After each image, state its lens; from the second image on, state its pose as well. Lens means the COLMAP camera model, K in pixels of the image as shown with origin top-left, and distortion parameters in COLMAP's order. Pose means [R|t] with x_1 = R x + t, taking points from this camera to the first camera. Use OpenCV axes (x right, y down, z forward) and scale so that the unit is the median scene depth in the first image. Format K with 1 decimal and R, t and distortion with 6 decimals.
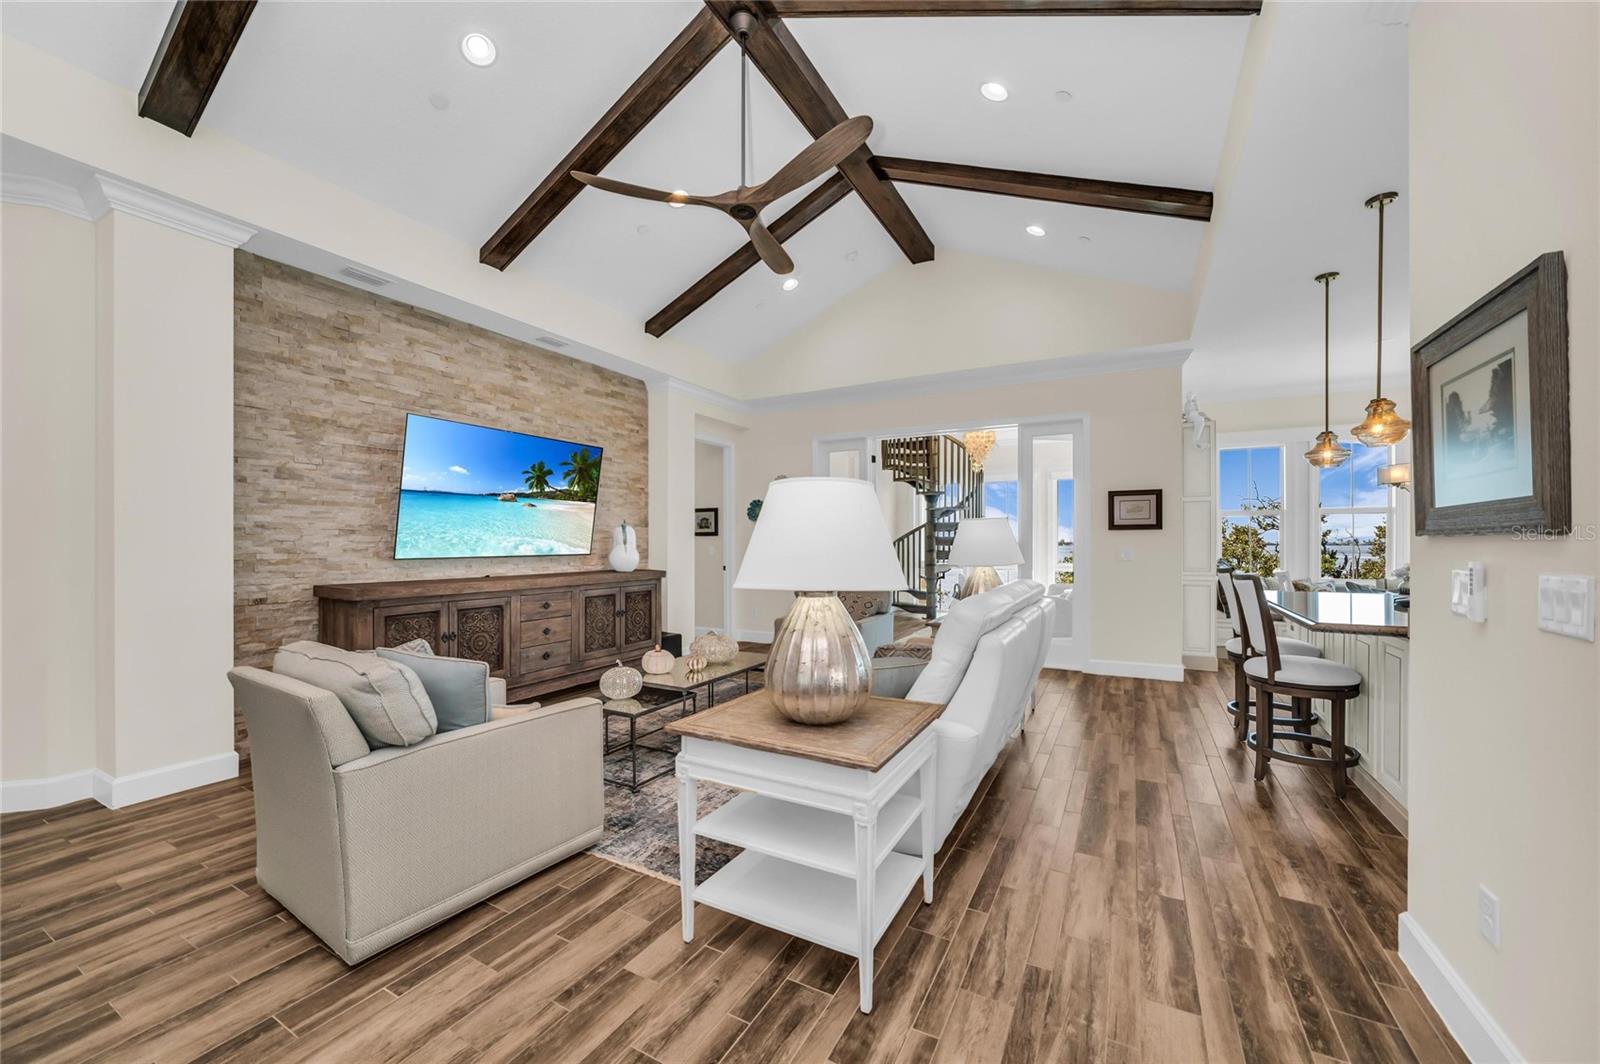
lens RADIAL K [[610.4, 0, 790.1], [0, 610.4, 537.6], [0, 0, 1]] dist [0.008947, 0.000249]
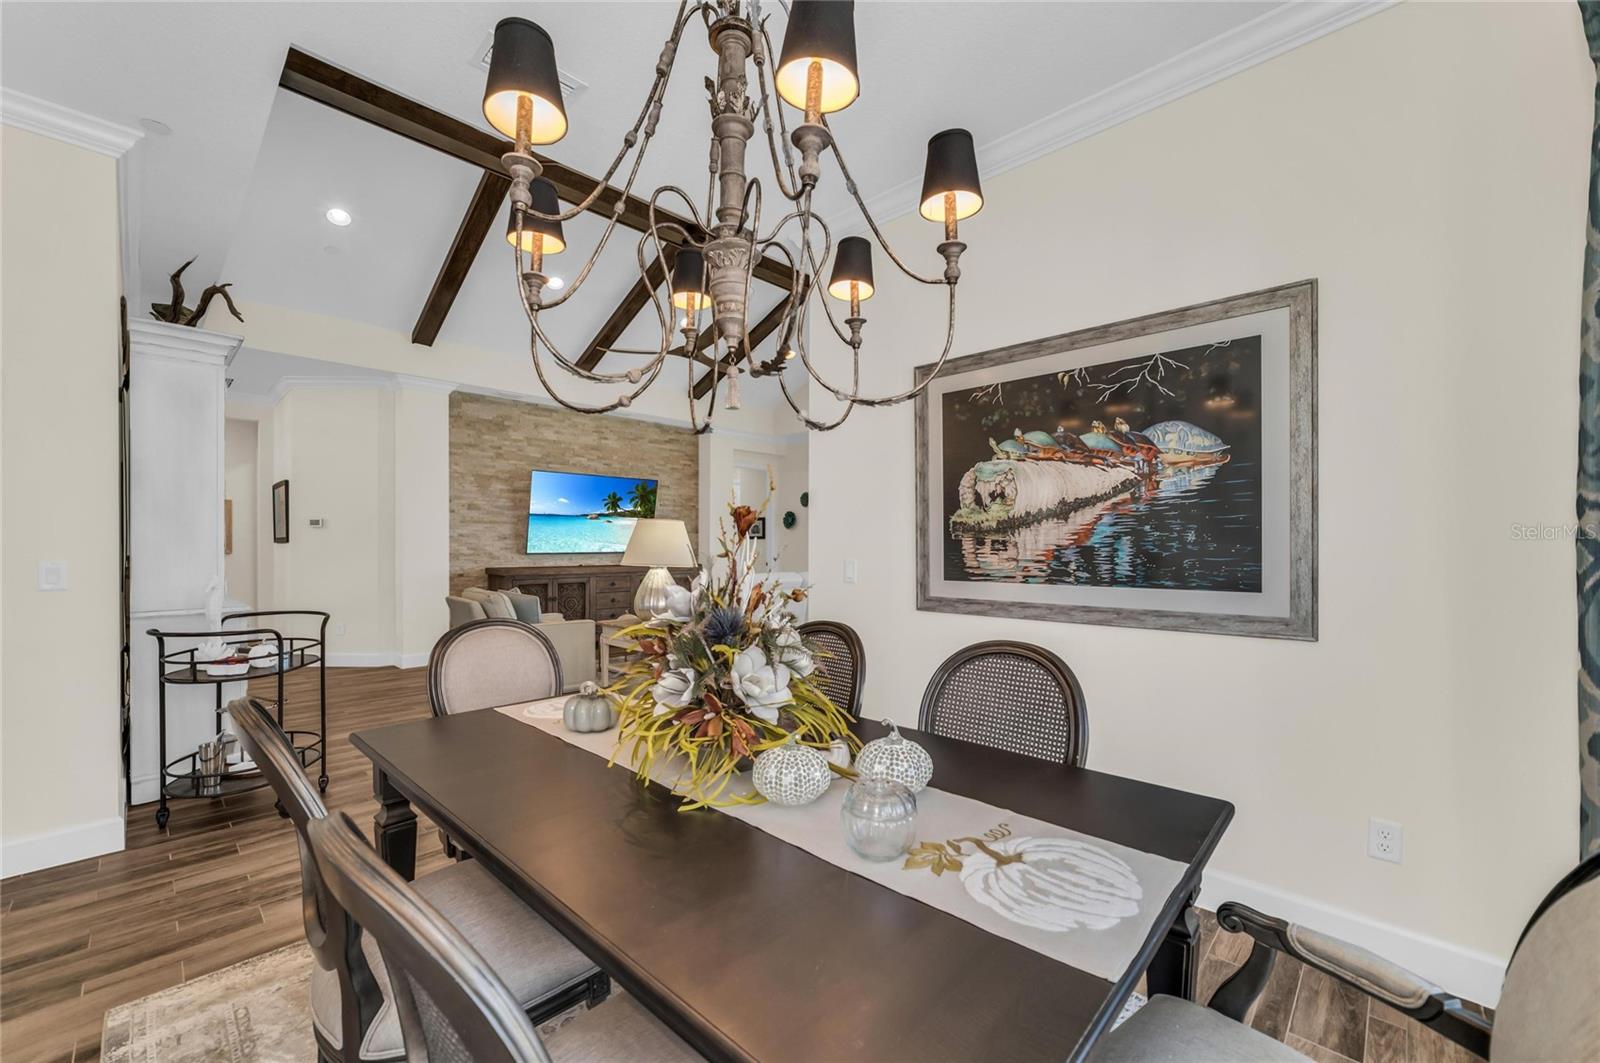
lens RADIAL K [[651.5, 0, 797.9], [0, 651.5, 542.4], [0, 0, 1]] dist [0.000300, 0.000428]
pose [[0.968442, 0.001037, -0.249238, 0.496257], [0.000069, 0.999990, 0.004430, -0.005063], [0.249240, -0.004308, 0.968432, -0.528165]]
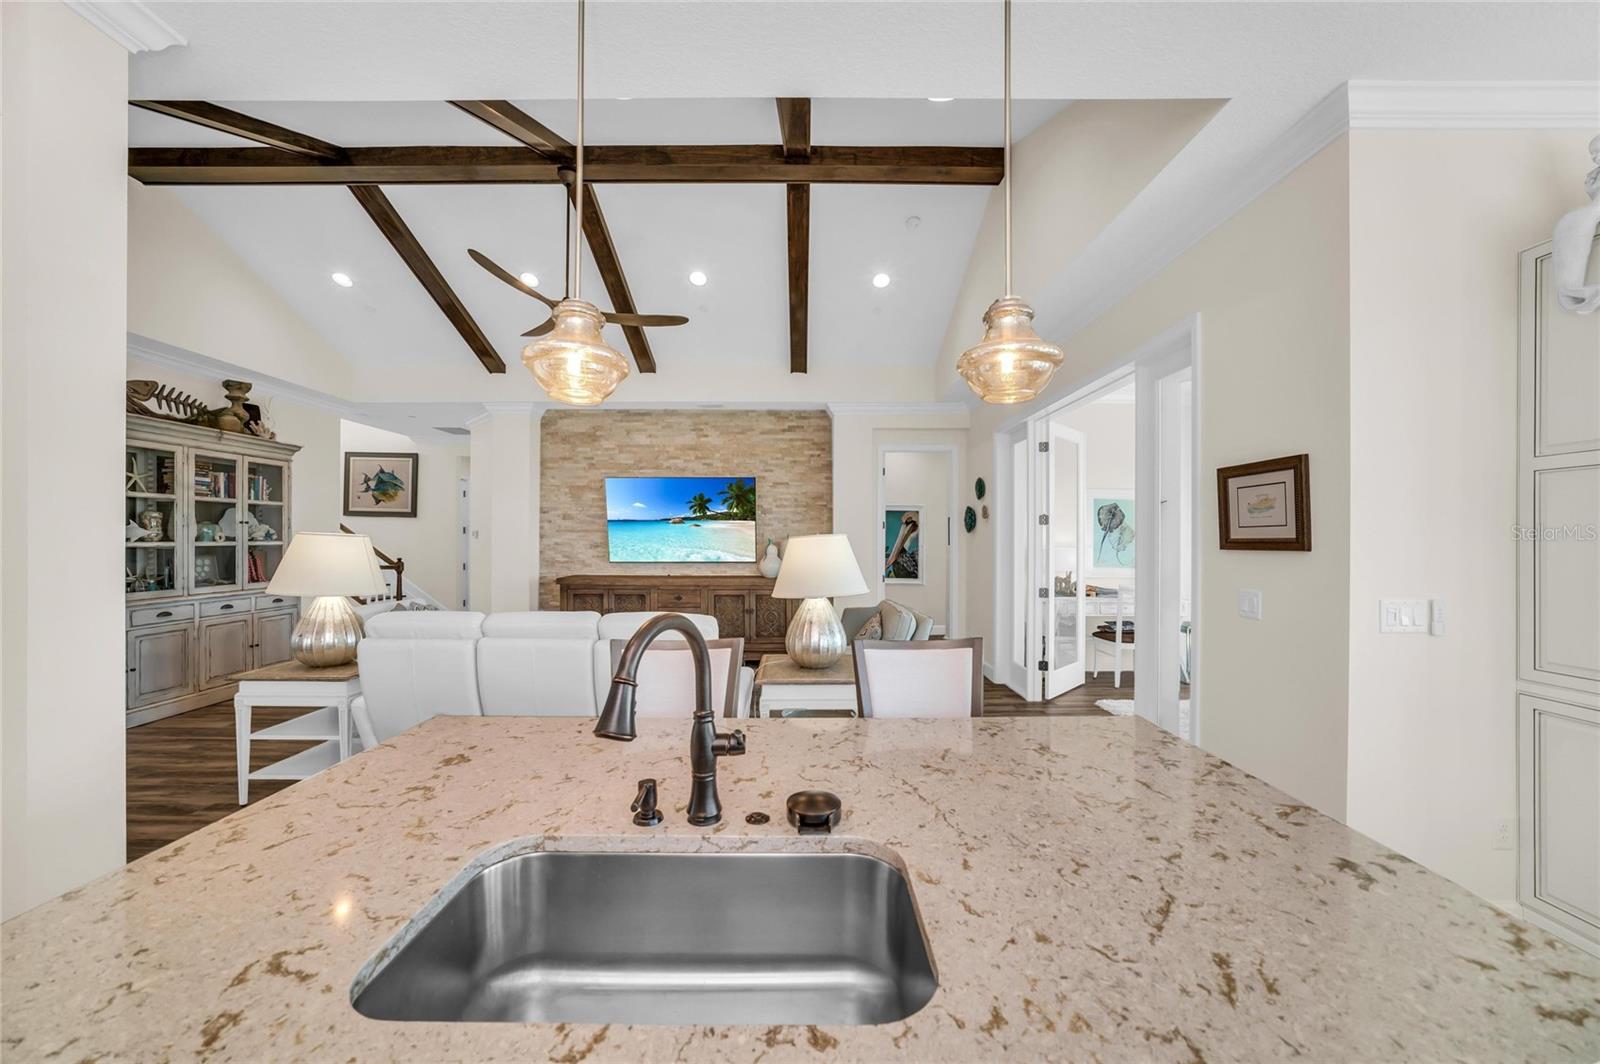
lens RADIAL K [[593.8, 0, 793.9], [0, 593.8, 540.0], [0, 0, 1]] dist [0.000657, 0.000203]
pose [[0.486783, -0.000554, -0.873523, 0.950265], [0.004077, 0.999990, 0.001638, -0.024953], [0.873514, -0.004359, 0.486780, 0.573389]]
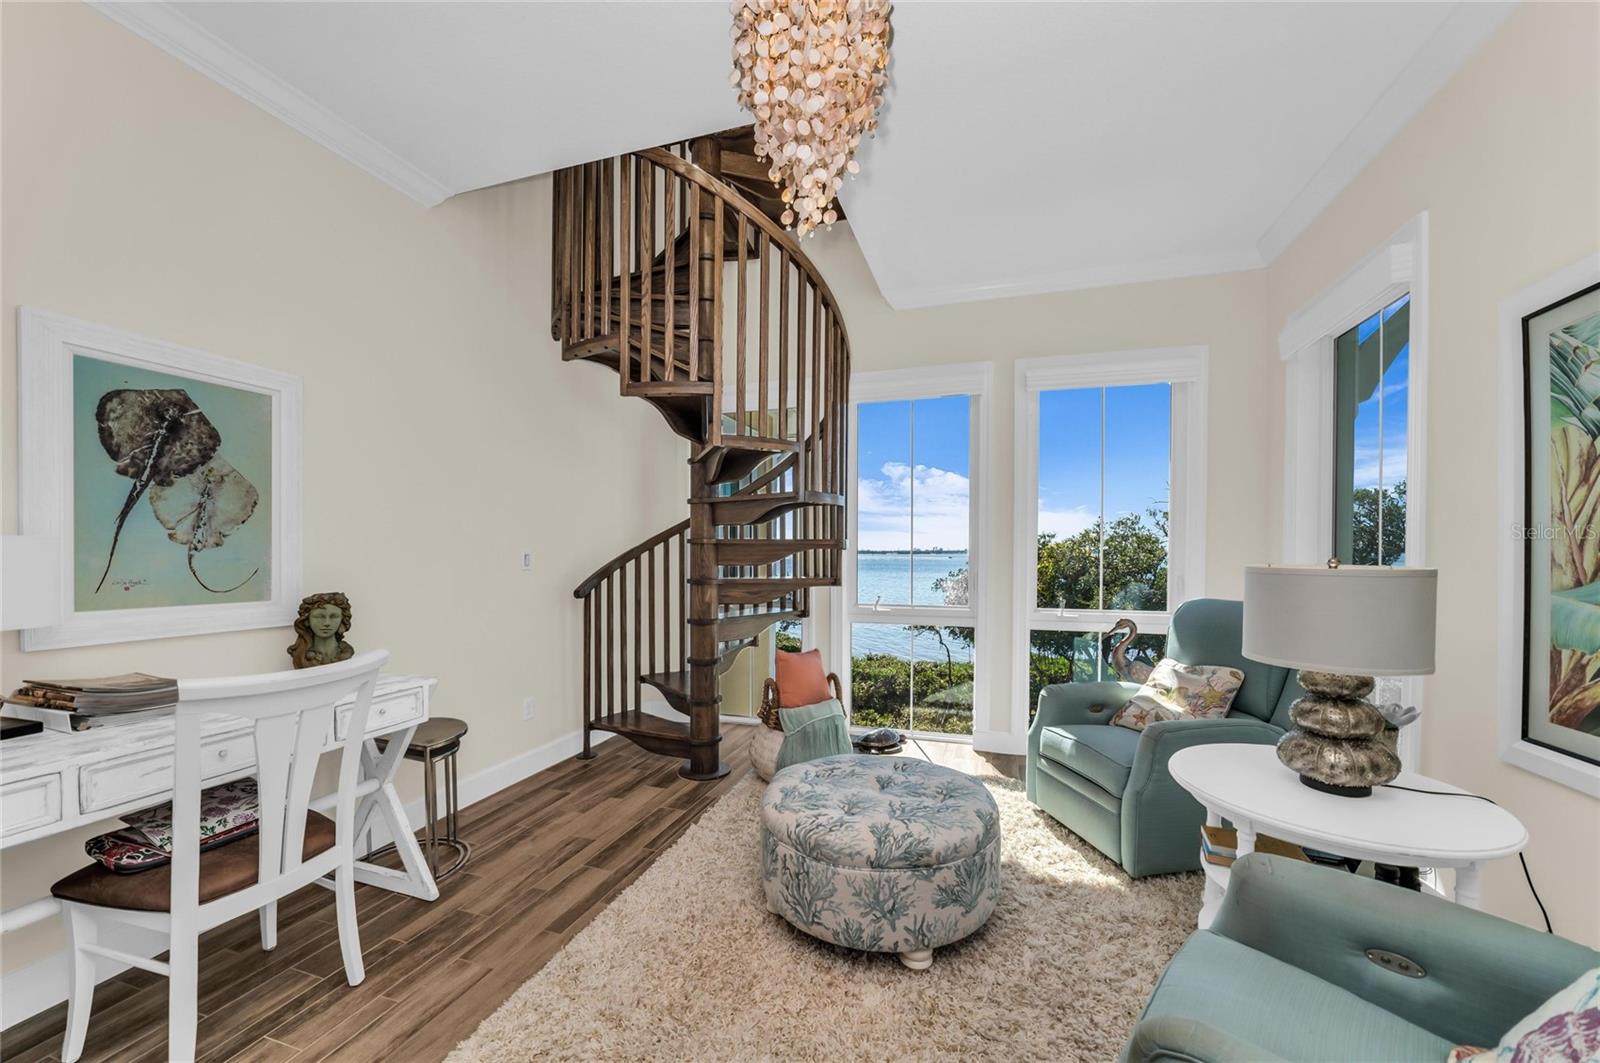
lens RADIAL K [[635.9, 0, 792.6], [0, 635.9, 559.8], [0, 0, 1]] dist [0.014582, 0.000053]
pose [[0.980445, 0.003909, 0.196756, 0.445848], [-0.006251, 0.999917, 0.011285, 0.006277], [-0.196695, -0.012294, 0.980388, 1.367713]]
